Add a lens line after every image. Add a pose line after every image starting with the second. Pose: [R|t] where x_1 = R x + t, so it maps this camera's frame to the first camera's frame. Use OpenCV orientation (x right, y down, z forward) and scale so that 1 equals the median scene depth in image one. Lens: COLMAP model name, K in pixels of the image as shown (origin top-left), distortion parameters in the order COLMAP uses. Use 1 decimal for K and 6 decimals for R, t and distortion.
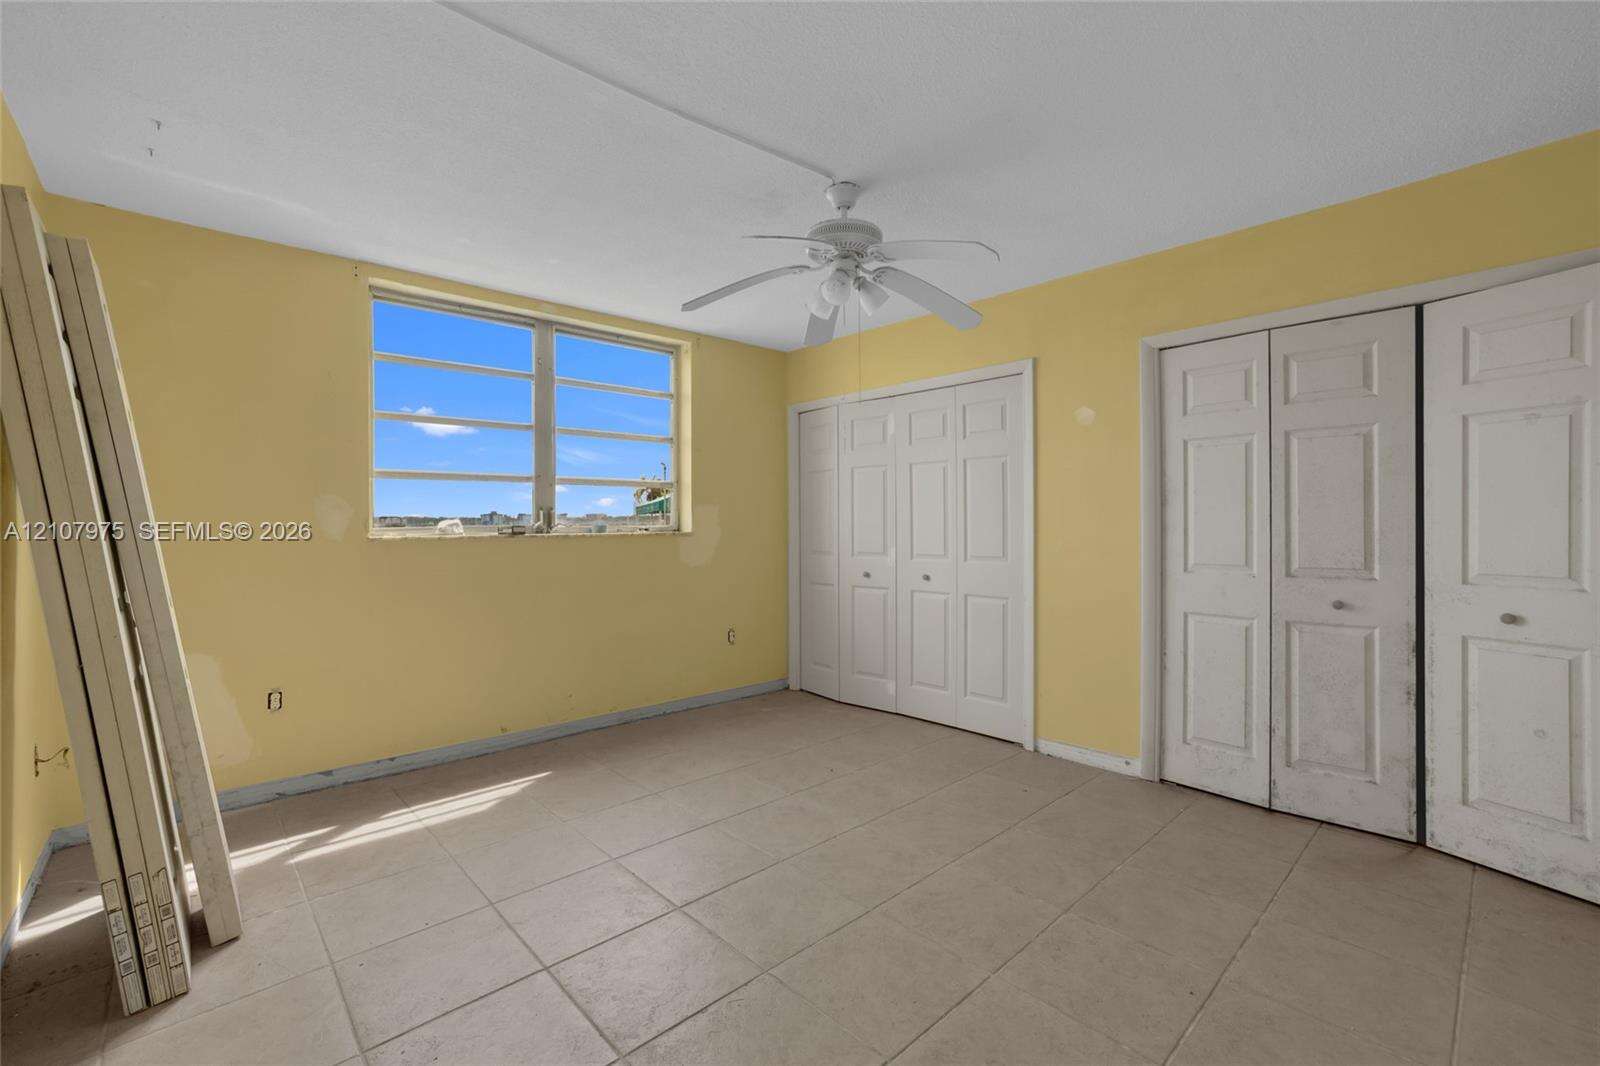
lens RADIAL K [[682.1, 0, 800.0], [0, 682.1, 533.0], [0, 0, 1]] dist [-0.056202, 0.031270]
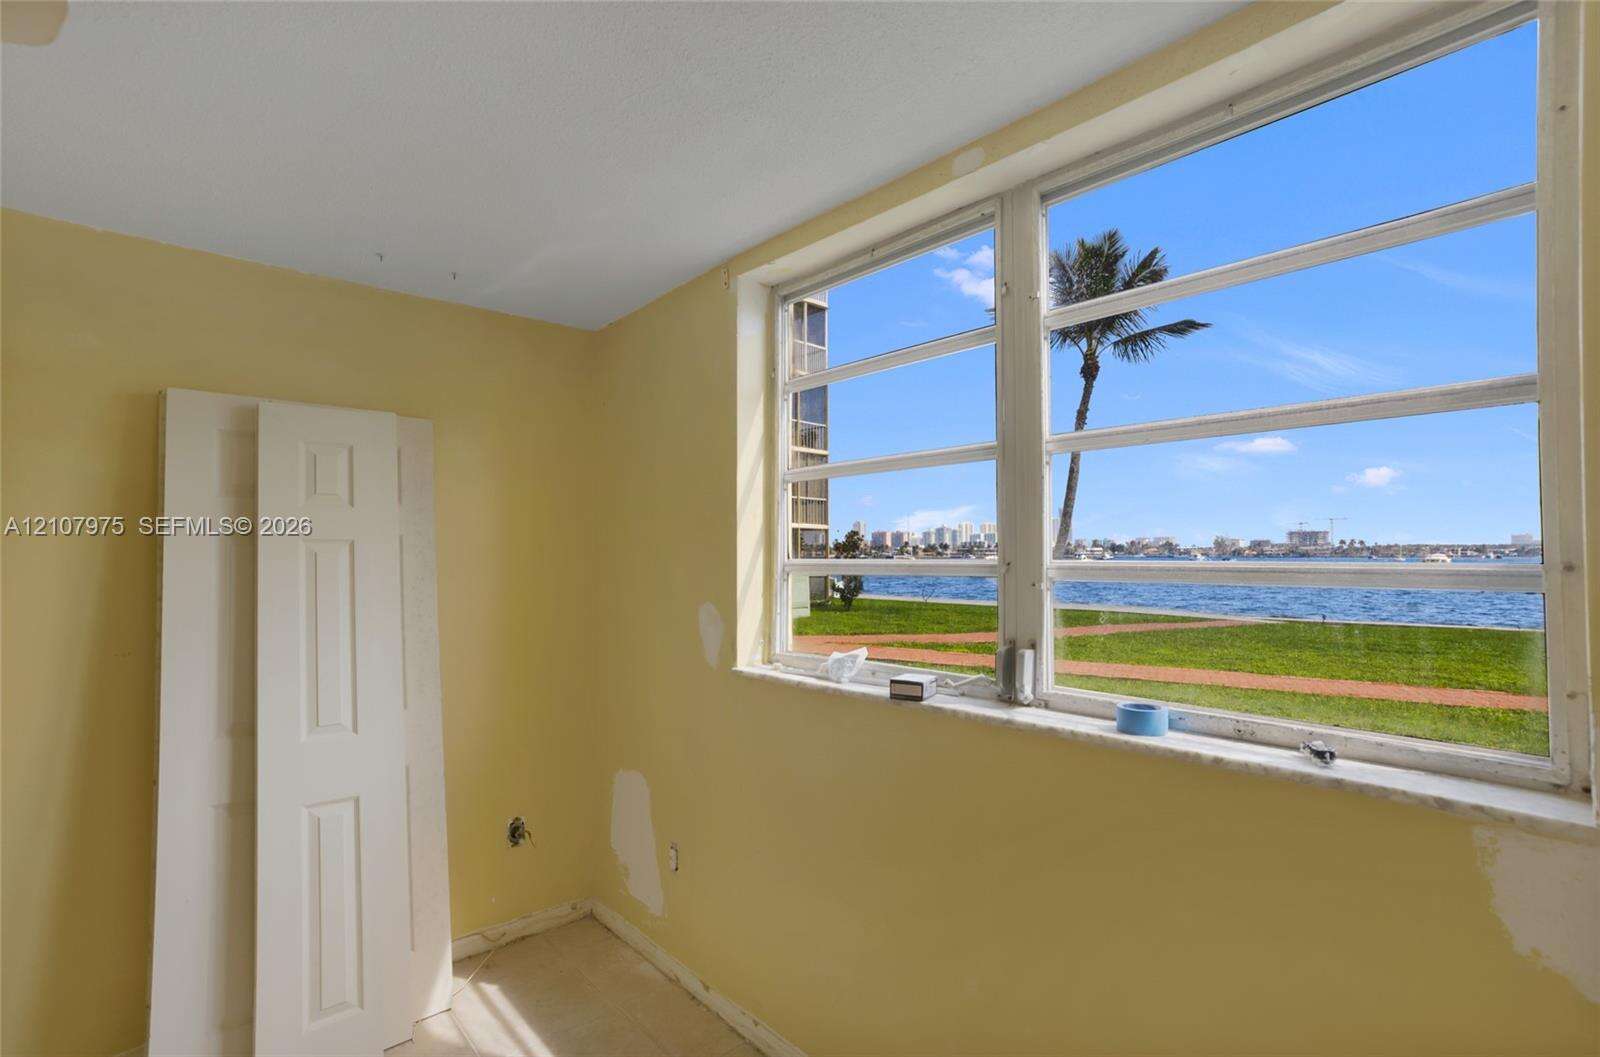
lens RADIAL K [[732.5, 0, 797.5], [0, 732.5, 544.3], [0, 0, 1]] dist [-0.041535, 0.025906]
pose [[-0.020621, -0.005589, -0.999772, 0.084803], [-0.010633, 0.999929, -0.005370, -0.117924], [0.999731, 0.010519, -0.020679, 1.126386]]
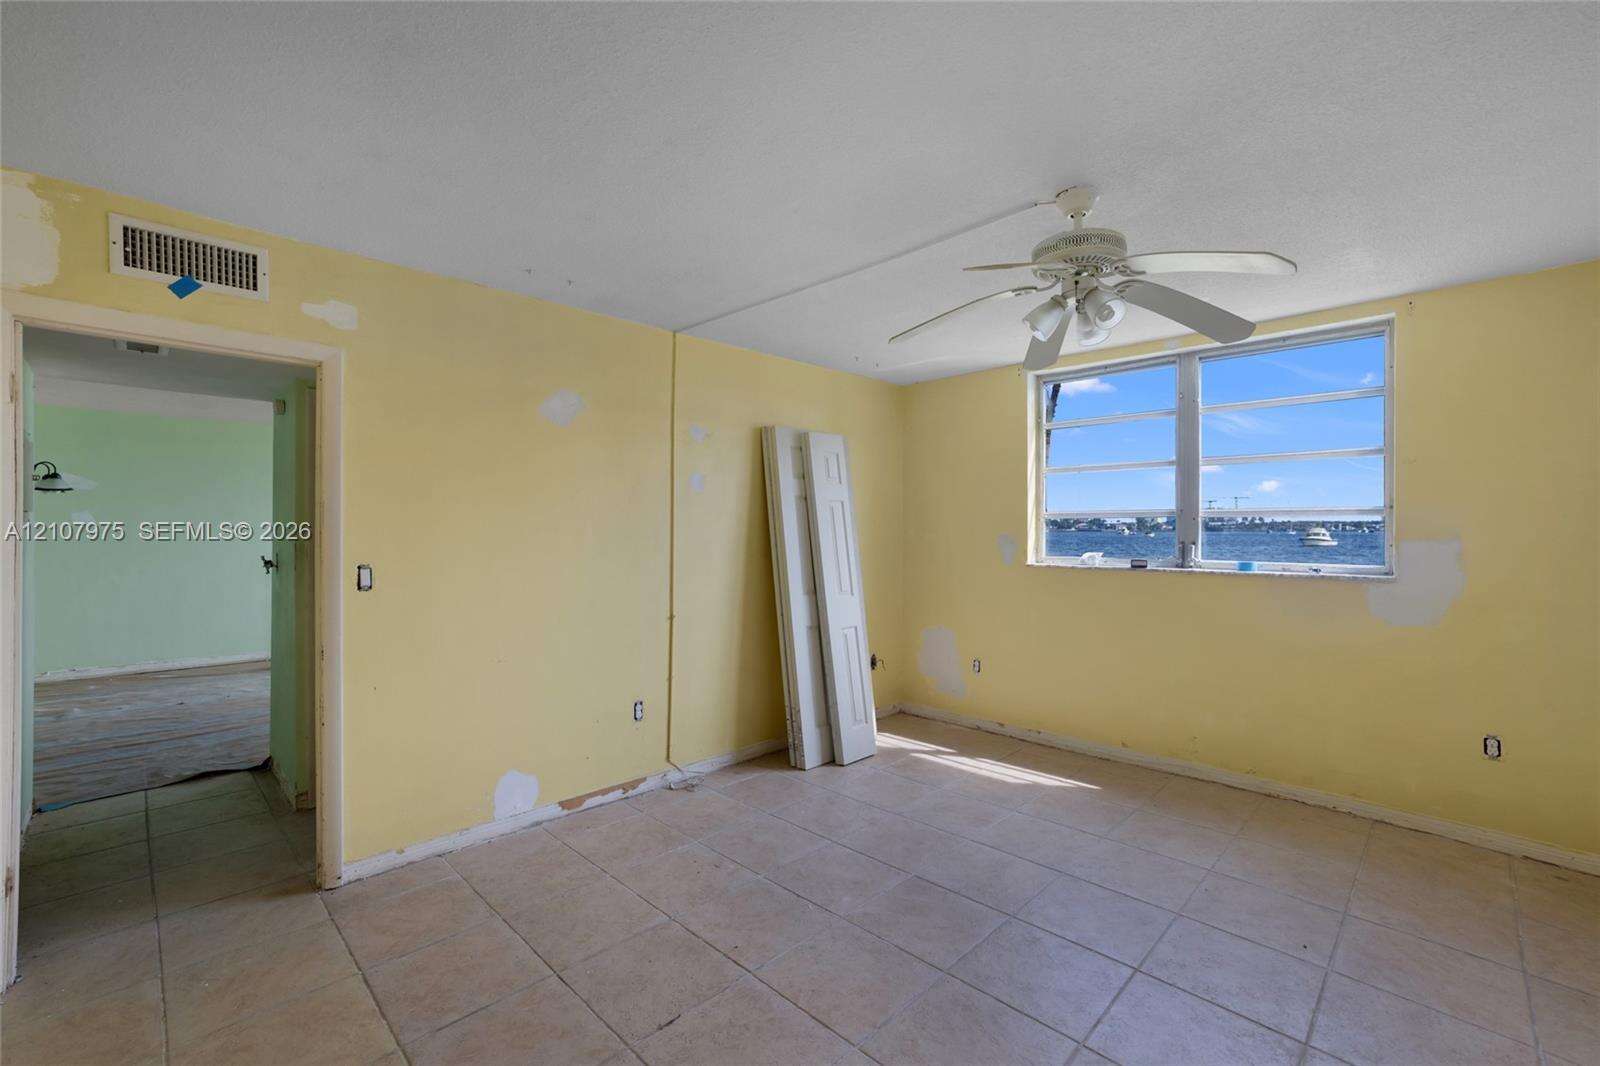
lens RADIAL K [[682.1, 0, 800.0], [0, 682.1, 533.0], [0, 0, 1]] dist [-0.056202, 0.031270]
pose [[0.041649, 0.014695, -0.999024, 0.750981], [-0.013304, 0.999811, 0.014152, -0.073205], [0.999044, 0.012701, 0.041837, 0.504223]]
